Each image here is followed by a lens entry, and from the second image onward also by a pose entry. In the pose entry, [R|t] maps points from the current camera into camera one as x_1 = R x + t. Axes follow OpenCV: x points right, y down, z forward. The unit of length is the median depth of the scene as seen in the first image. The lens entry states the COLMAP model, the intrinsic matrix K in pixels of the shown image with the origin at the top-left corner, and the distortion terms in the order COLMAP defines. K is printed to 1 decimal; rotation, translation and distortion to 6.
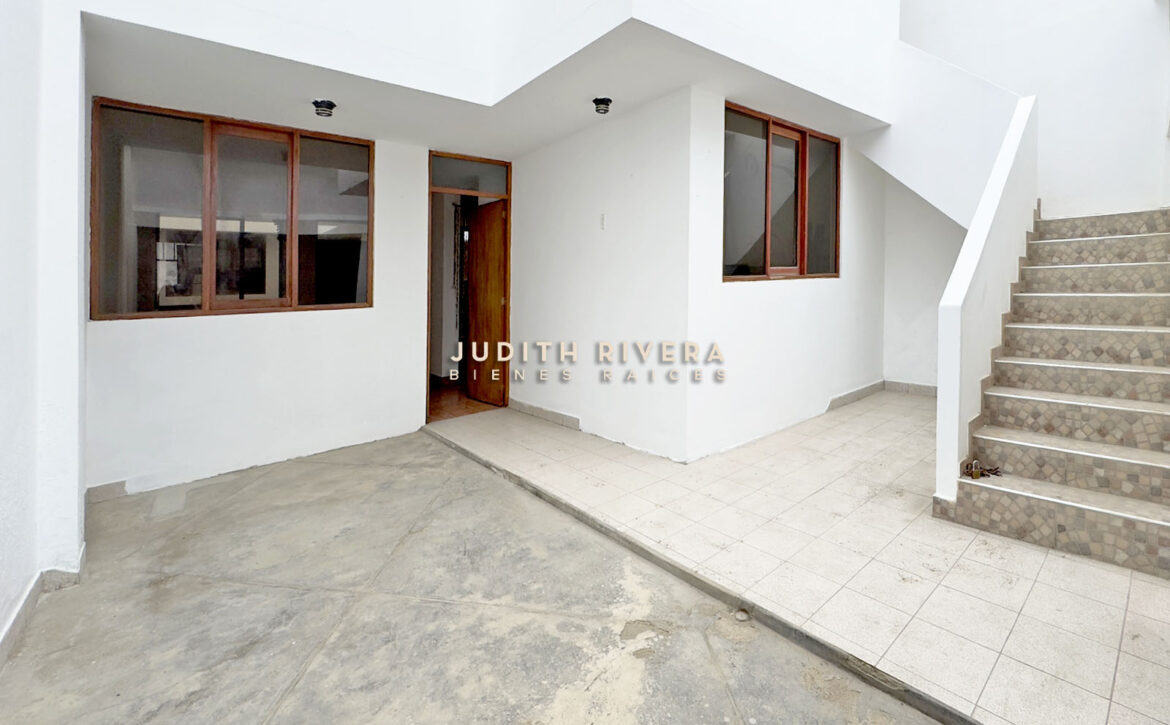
lens RADIAL K [[480.3, 0, 584.2], [0, 480.3, 357.5], [0, 0, 1]] dist [-0.003374, -0.000267]
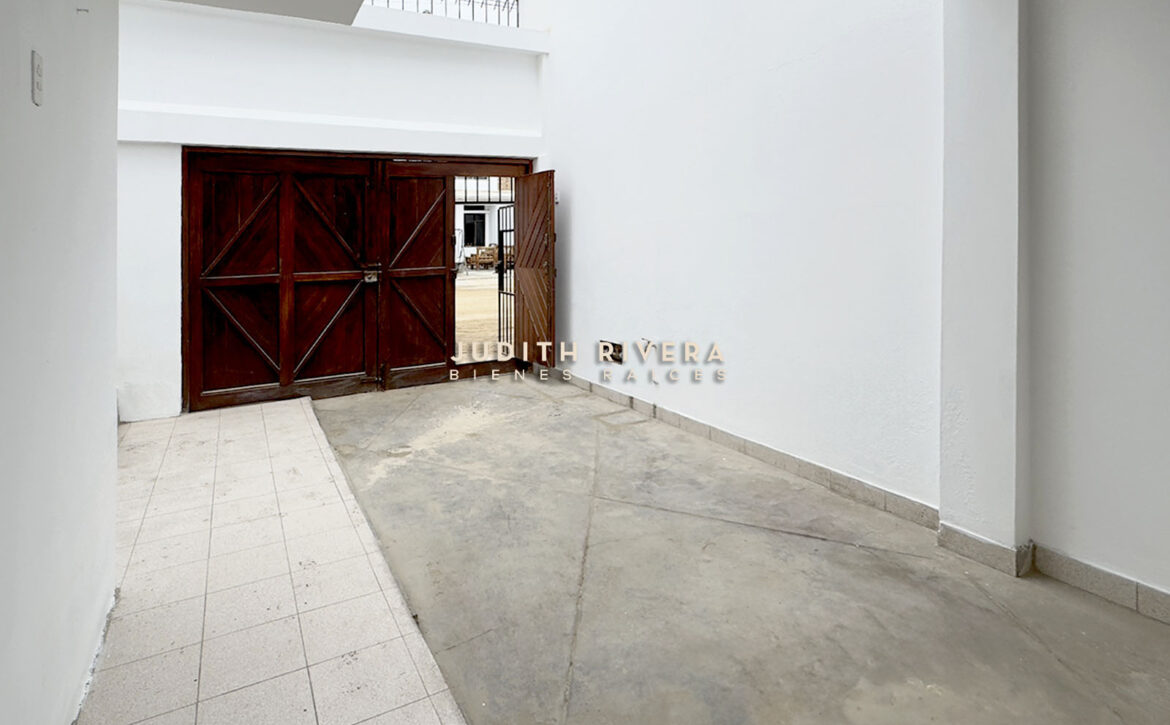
lens RADIAL K [[480.3, 0, 584.2], [0, 480.3, 357.5], [0, 0, 1]] dist [-0.003374, -0.000267]
pose [[-0.997471, 0.054829, 0.045232, -0.467000], [0.068168, 0.918164, 0.390292, -0.260389], [-0.020131, 0.392388, -0.919579, 1.777352]]
